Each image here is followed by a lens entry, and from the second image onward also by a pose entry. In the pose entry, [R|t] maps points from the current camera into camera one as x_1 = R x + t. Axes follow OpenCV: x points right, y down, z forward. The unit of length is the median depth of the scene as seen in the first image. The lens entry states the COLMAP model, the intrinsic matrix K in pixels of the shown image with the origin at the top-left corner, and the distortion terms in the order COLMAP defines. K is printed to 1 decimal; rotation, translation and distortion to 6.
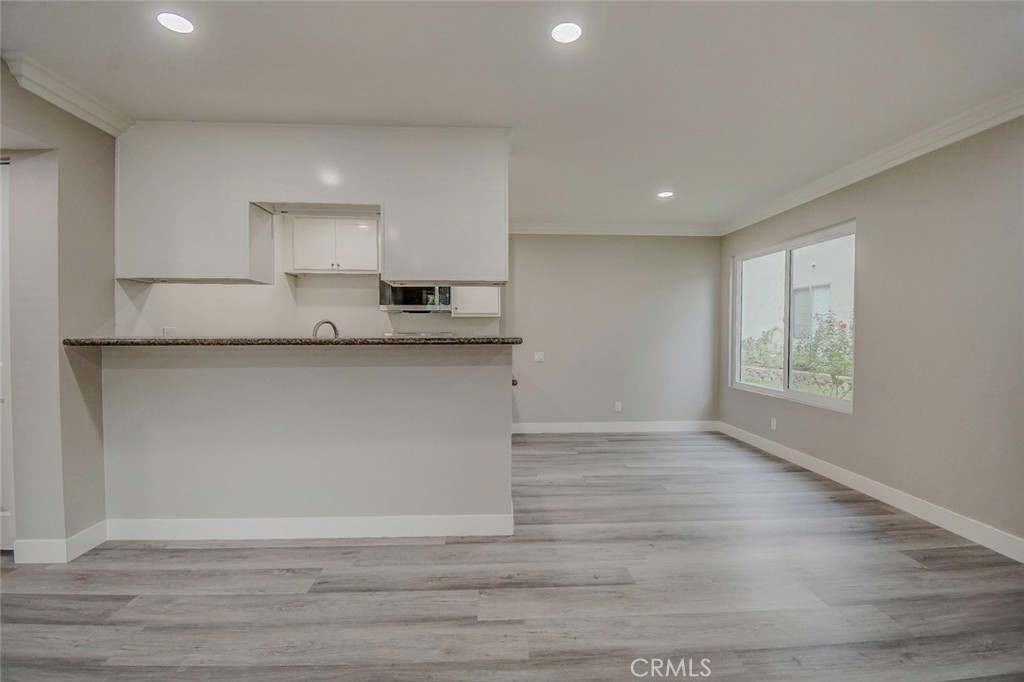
lens RADIAL K [[434.6, 0, 513.1], [0, 434.6, 337.0], [0, 0, 1]] dist [0.001193, -0.016456]
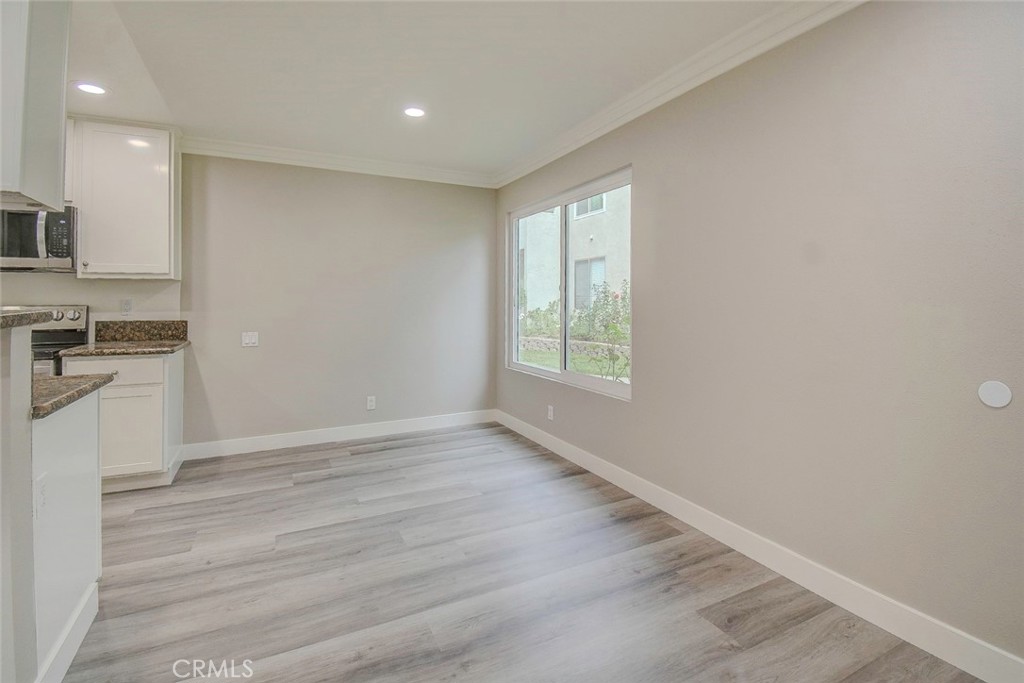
lens RADIAL K [[456.4, 0, 497.0], [0, 456.4, 302.5], [0, 0, 1]] dist [-0.000608, -0.010877]
pose [[0.921188, -0.003197, 0.389106, 0.169785], [0.008477, 0.999894, -0.011853, -0.001263], [-0.389027, 0.014218, 0.921117, 0.236362]]
